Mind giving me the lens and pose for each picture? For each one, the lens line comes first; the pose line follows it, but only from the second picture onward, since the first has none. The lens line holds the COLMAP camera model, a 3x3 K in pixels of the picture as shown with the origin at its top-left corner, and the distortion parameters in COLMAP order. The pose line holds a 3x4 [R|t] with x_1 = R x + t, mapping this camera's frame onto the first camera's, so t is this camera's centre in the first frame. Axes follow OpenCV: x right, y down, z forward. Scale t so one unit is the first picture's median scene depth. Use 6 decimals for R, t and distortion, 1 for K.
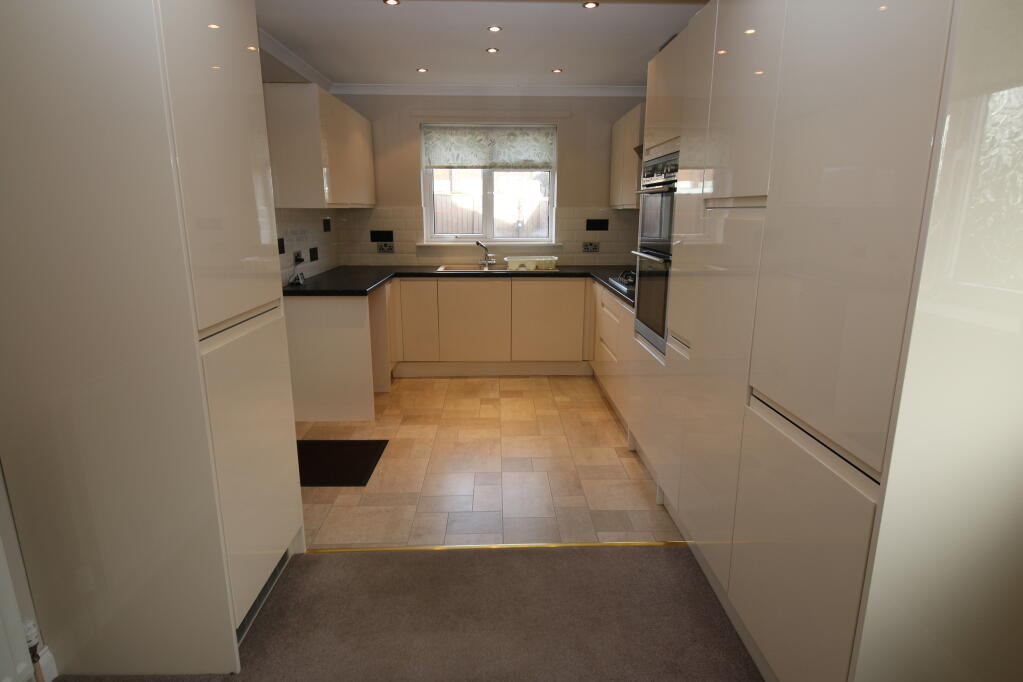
lens RADIAL K [[570.9, 0, 510.4], [0, 570.9, 342.1], [0, 0, 1]] dist [0.040613, -0.043335]
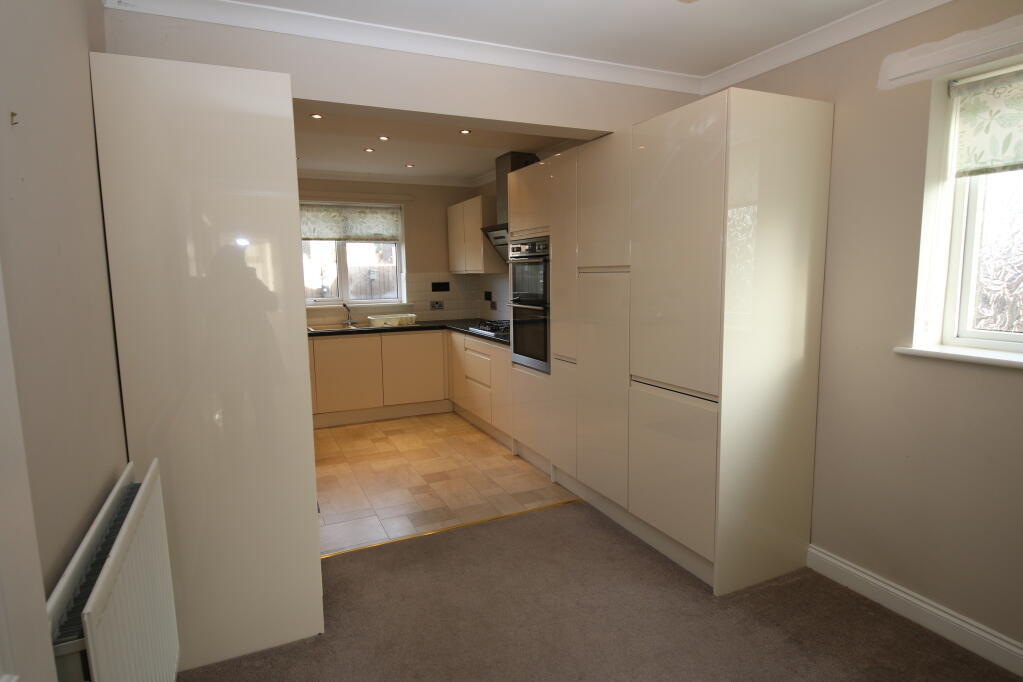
lens RADIAL K [[570.9, 0, 510.4], [0, 570.9, 342.1], [0, 0, 1]] dist [0.040613, -0.043335]
pose [[0.918140, -0.063736, 0.391098, -0.202492], [0.105749, 0.990595, -0.086822, 0.032091], [-0.381886, 0.121073, 0.916245, -0.152561]]
